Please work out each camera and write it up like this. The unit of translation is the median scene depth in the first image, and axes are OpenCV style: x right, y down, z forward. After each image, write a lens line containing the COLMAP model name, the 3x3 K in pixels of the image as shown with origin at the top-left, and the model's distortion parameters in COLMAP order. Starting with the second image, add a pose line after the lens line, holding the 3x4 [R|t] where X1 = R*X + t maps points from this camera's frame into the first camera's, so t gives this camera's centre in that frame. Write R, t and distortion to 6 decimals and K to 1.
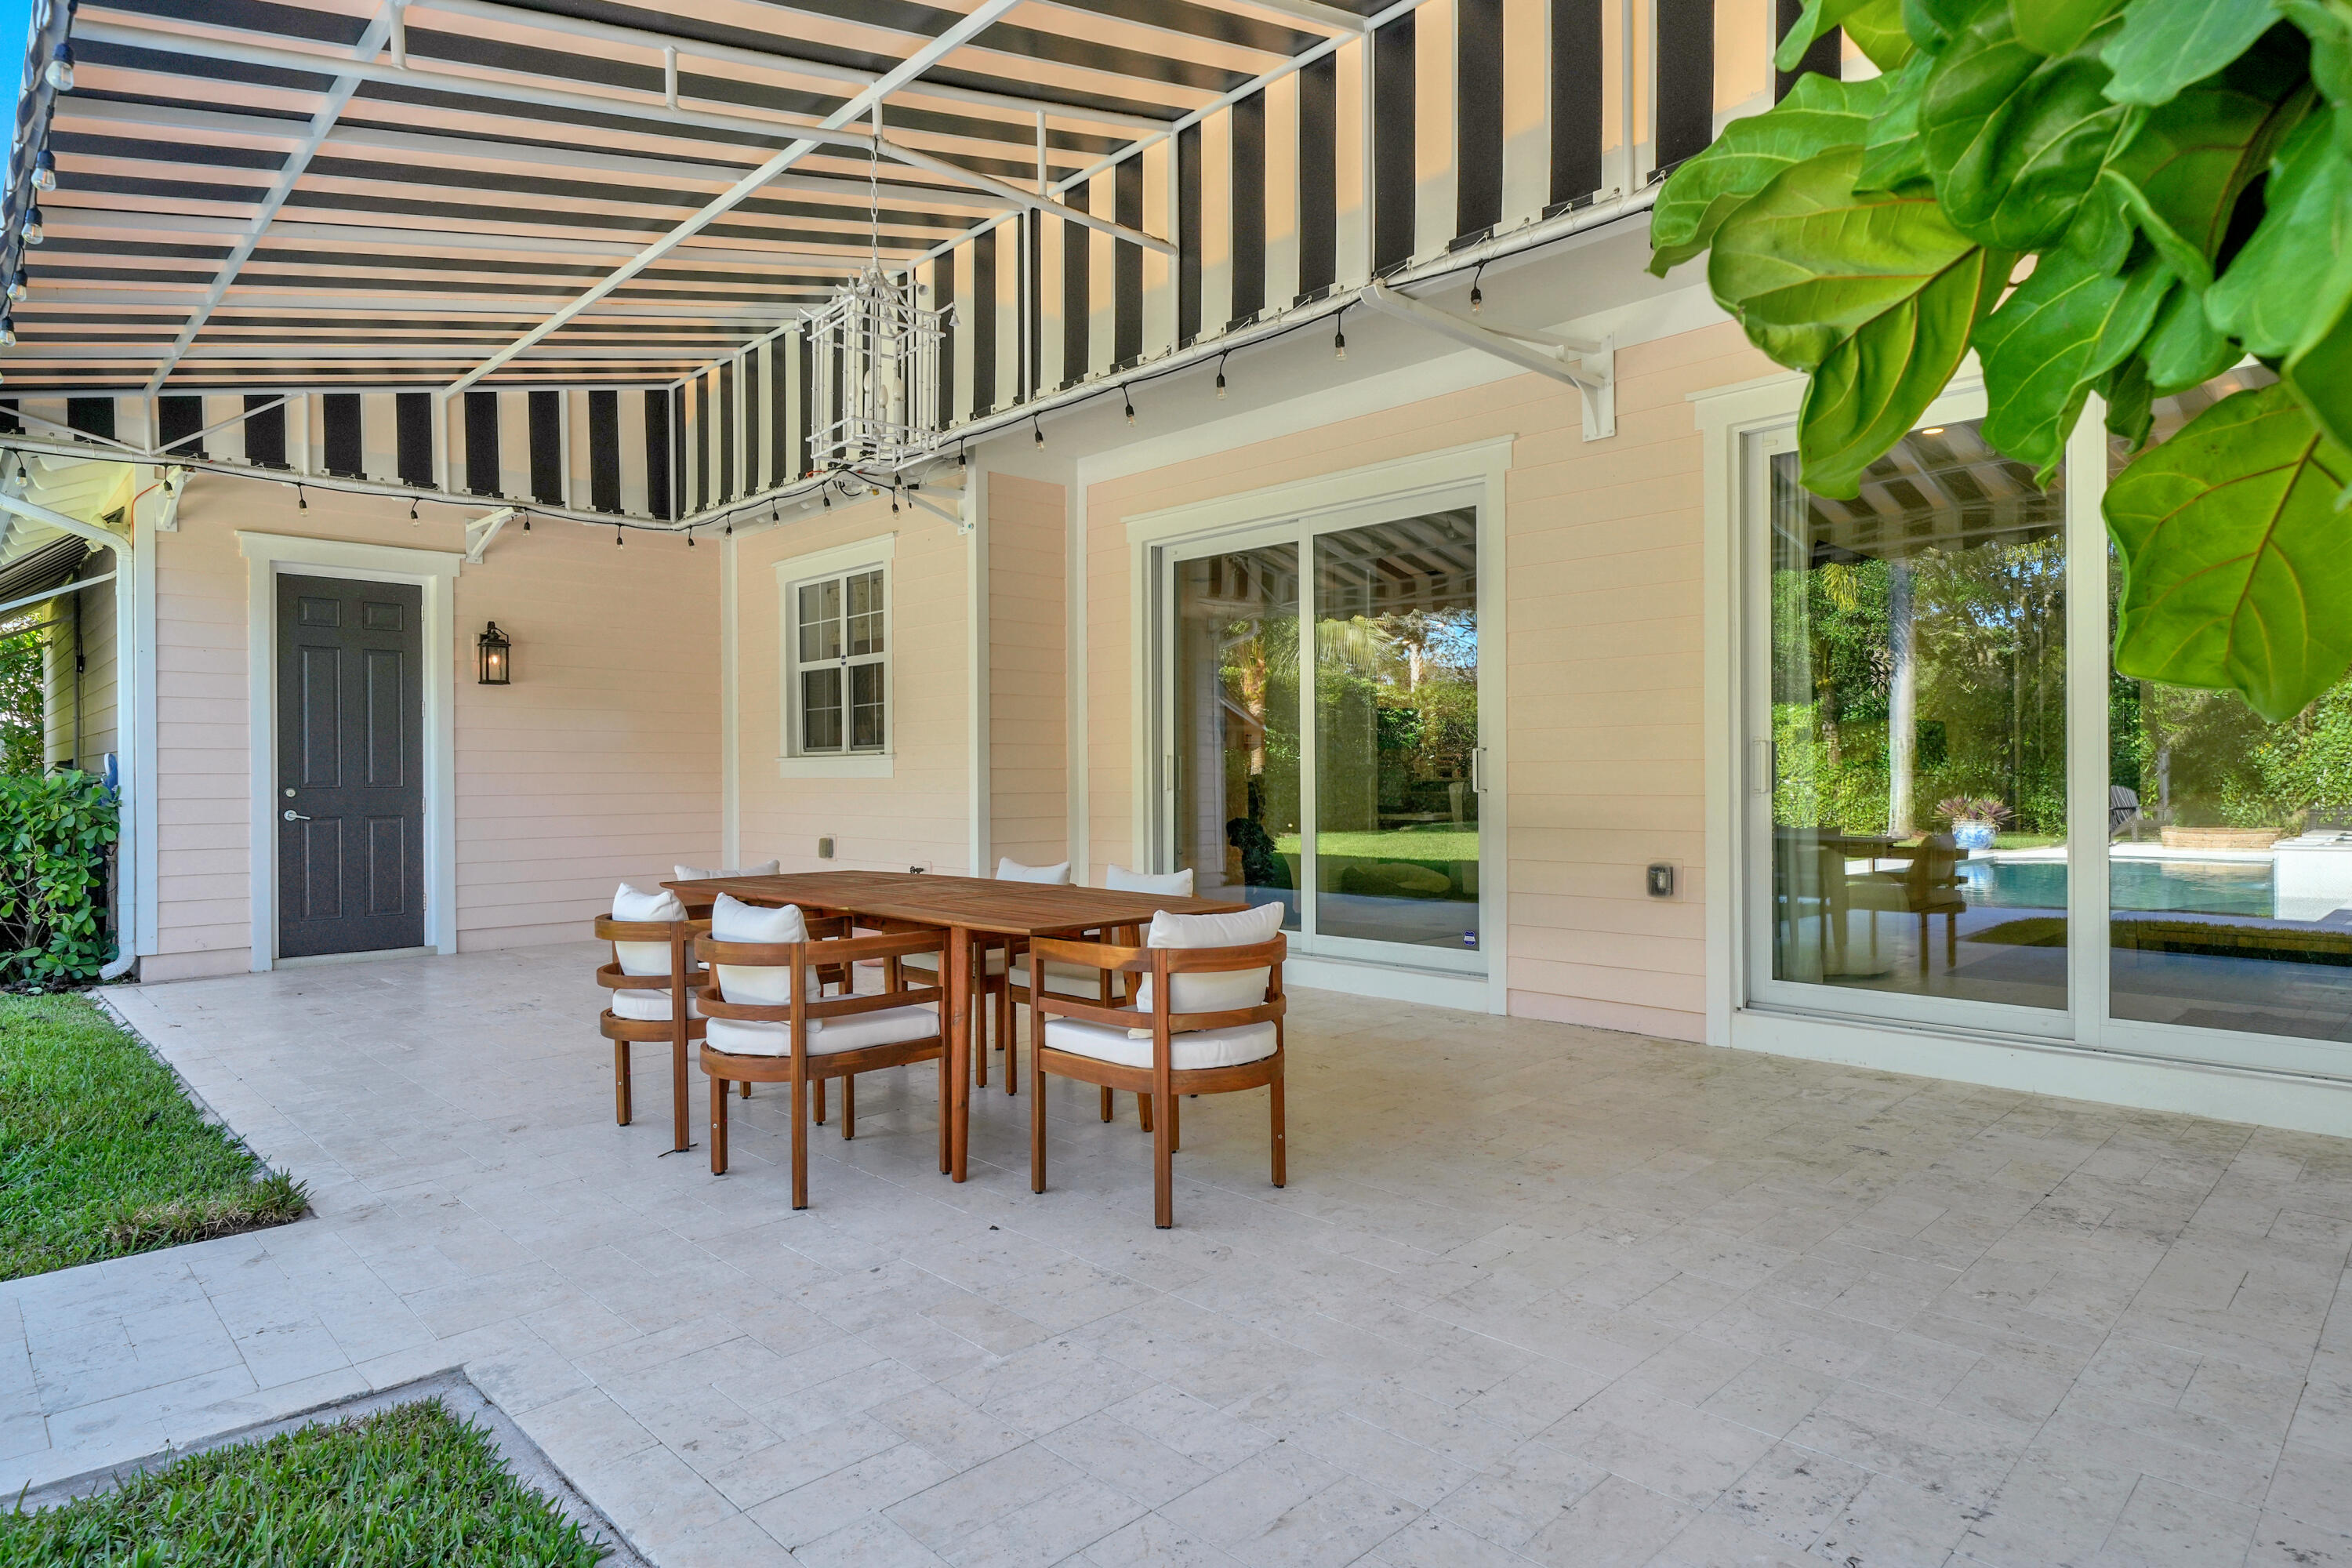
lens RADIAL K [[1320.1, 0, 1176.0], [0, 1320.1, 784.0], [0, 0, 1]] dist [0.001253, 0.000001]
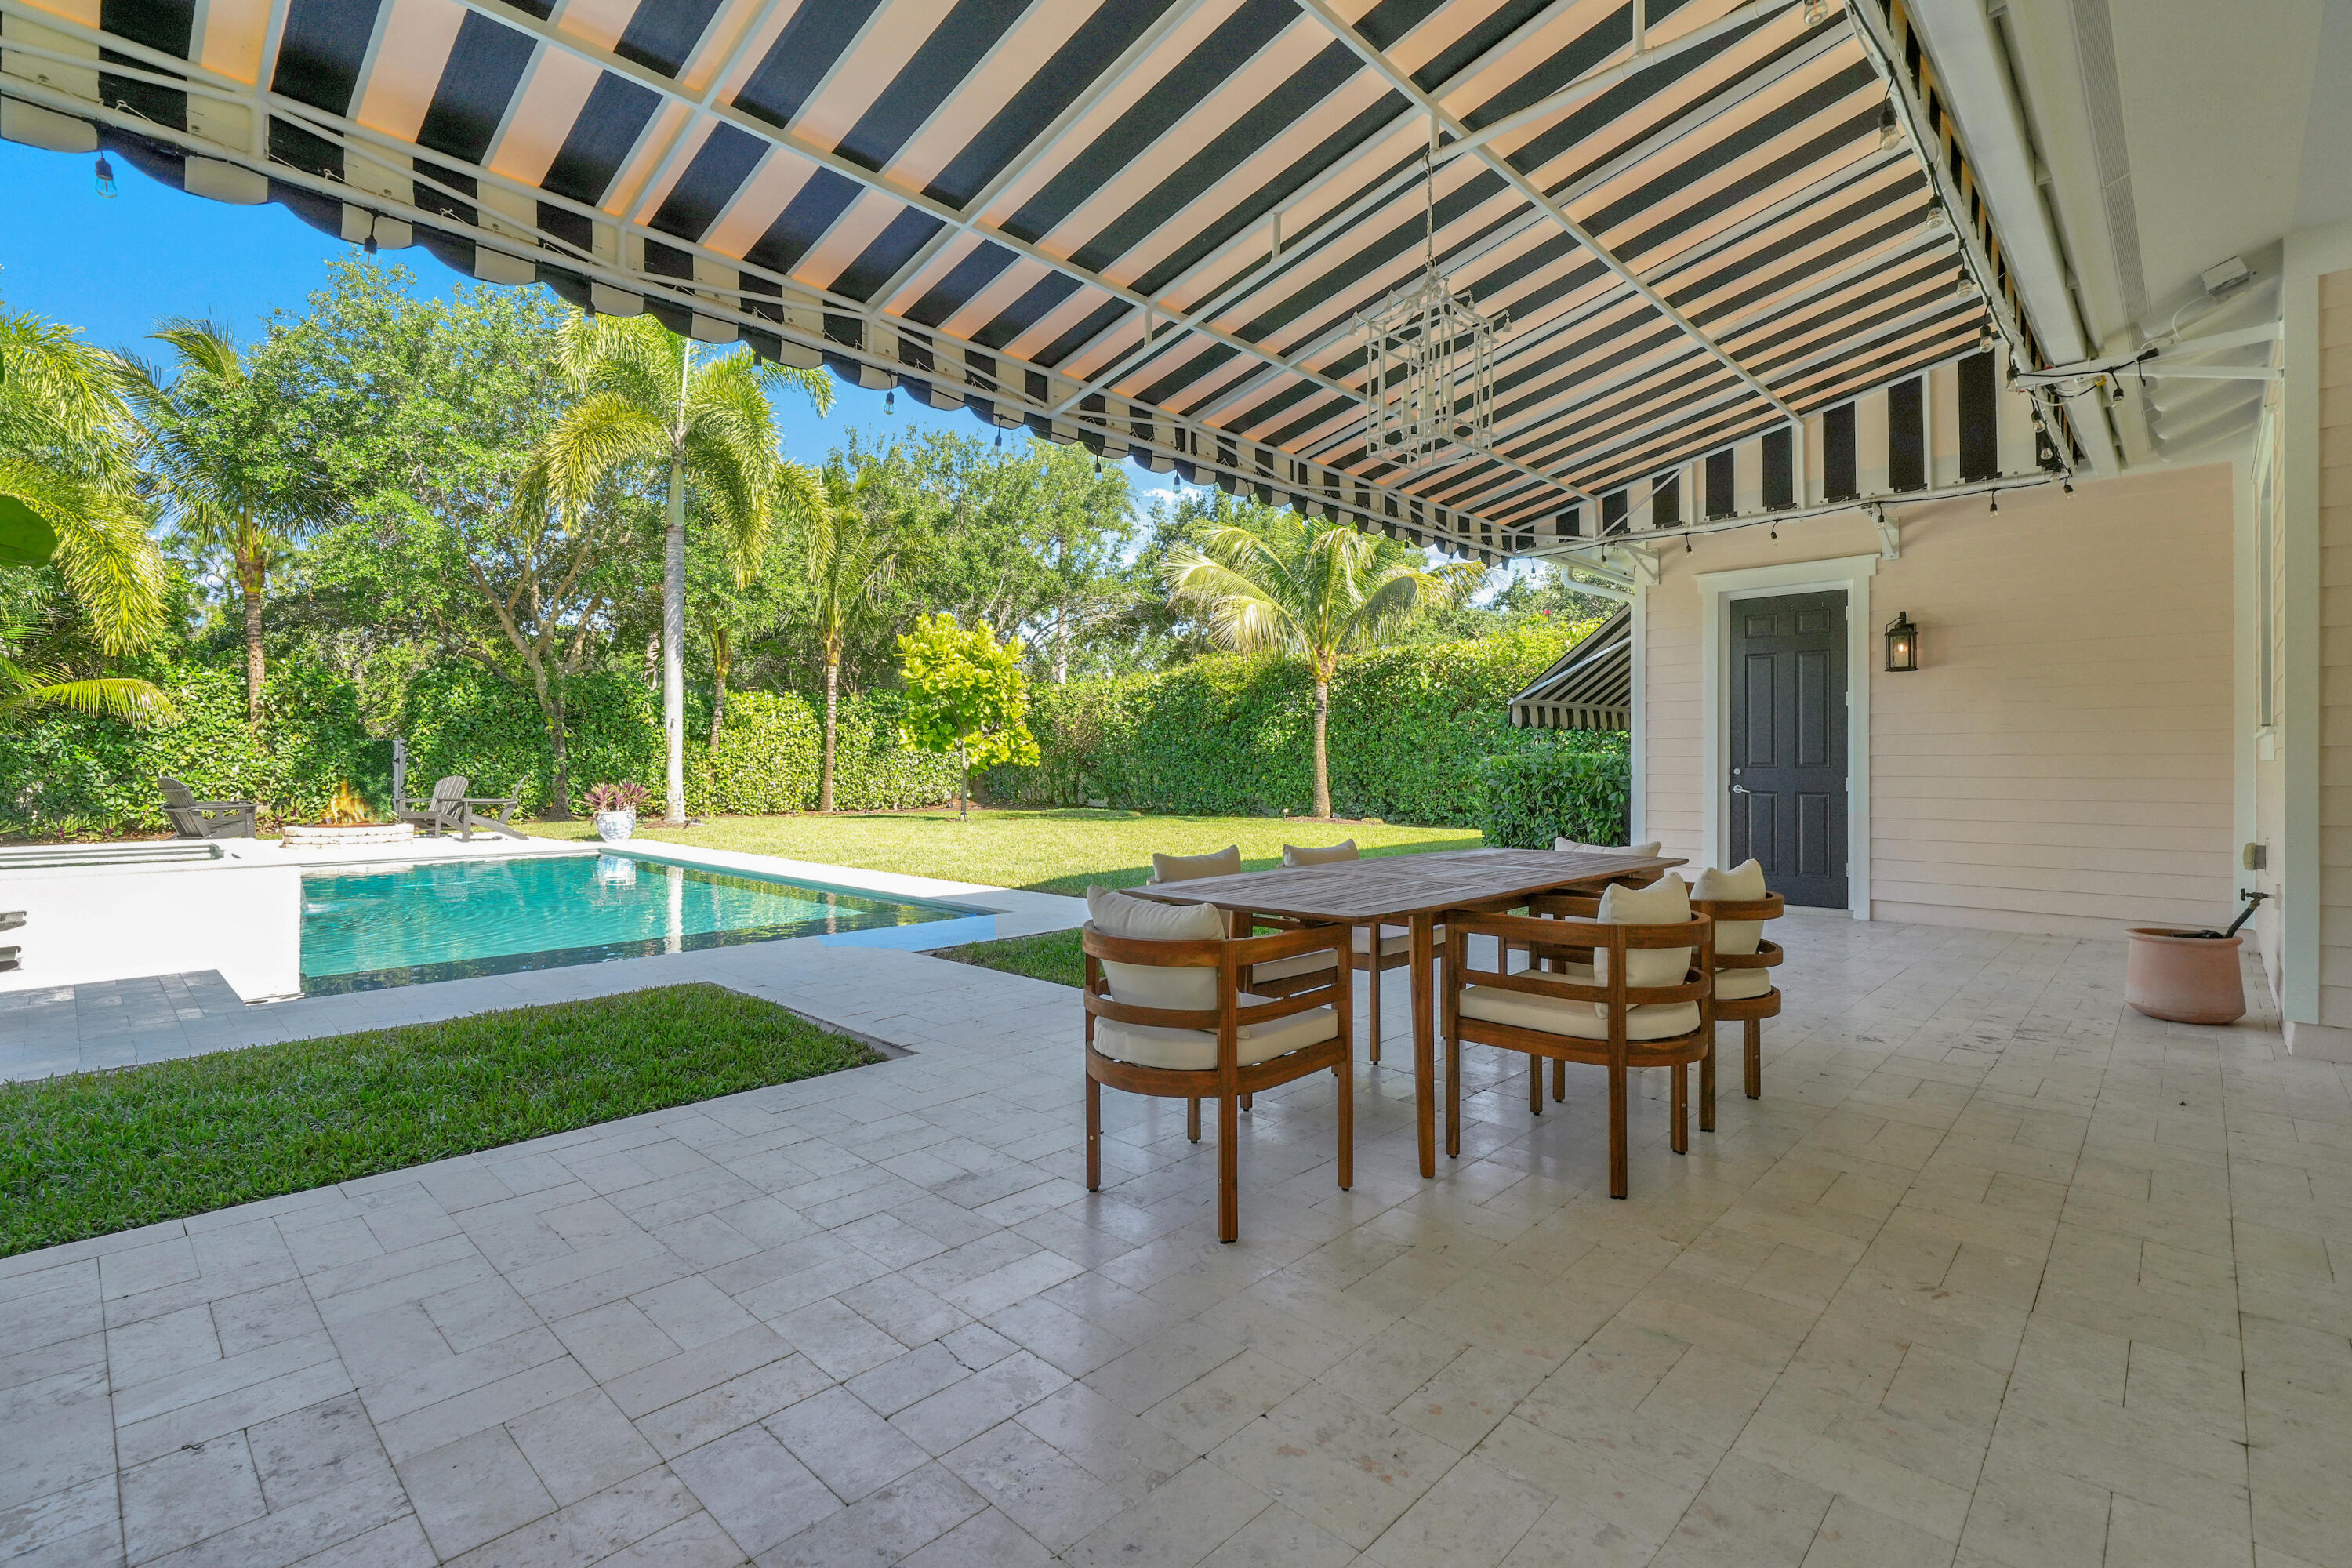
lens RADIAL K [[1059.6, 0, 1176.0], [0, 1059.6, 784.0], [0, 0, 1]] dist [-0.013928, 0.000021]
pose [[0.034077, 0.022820, -0.999159, 0.343424], [-0.006231, 0.999725, 0.022621, -0.000815], [0.999400, 0.005454, 0.034210, 0.435958]]
